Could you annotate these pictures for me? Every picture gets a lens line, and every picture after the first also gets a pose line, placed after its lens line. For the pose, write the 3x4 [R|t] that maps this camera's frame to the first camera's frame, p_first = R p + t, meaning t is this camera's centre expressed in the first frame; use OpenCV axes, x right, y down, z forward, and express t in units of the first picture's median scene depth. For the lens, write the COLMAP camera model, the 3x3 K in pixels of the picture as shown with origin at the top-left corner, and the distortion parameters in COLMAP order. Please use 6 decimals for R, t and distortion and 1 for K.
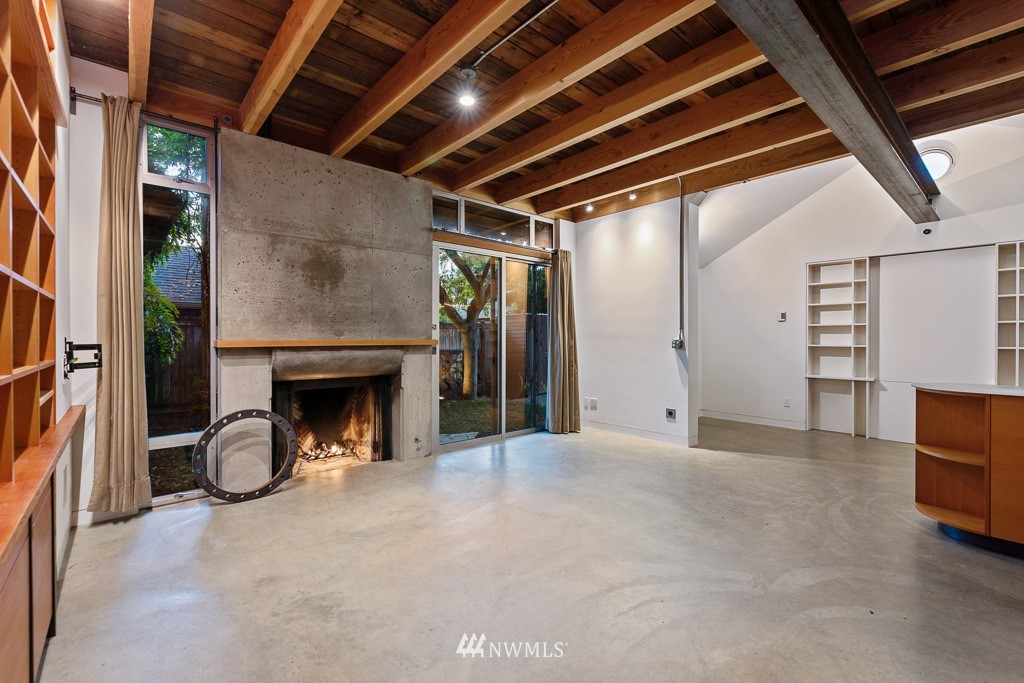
lens RADIAL K [[443.3, 0, 511.7], [0, 443.3, 338.3], [0, 0, 1]] dist [-0.002010, 0.000017]
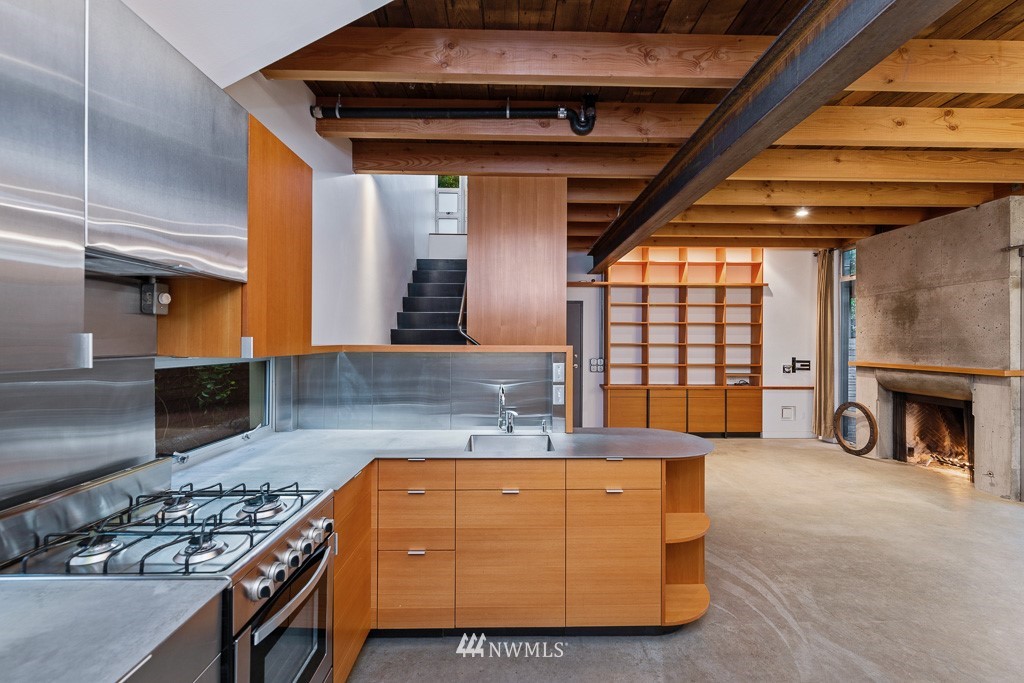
lens RADIAL K [[443.3, 0, 512.3], [0, 443.3, 339.0], [0, 0, 1]] dist [-0.002010, 0.000017]
pose [[-0.663849, -0.006125, -0.747841, 1.388455], [-0.005054, 0.999980, -0.003703, -0.062518], [0.747849, 0.001322, -0.663867, 1.005652]]
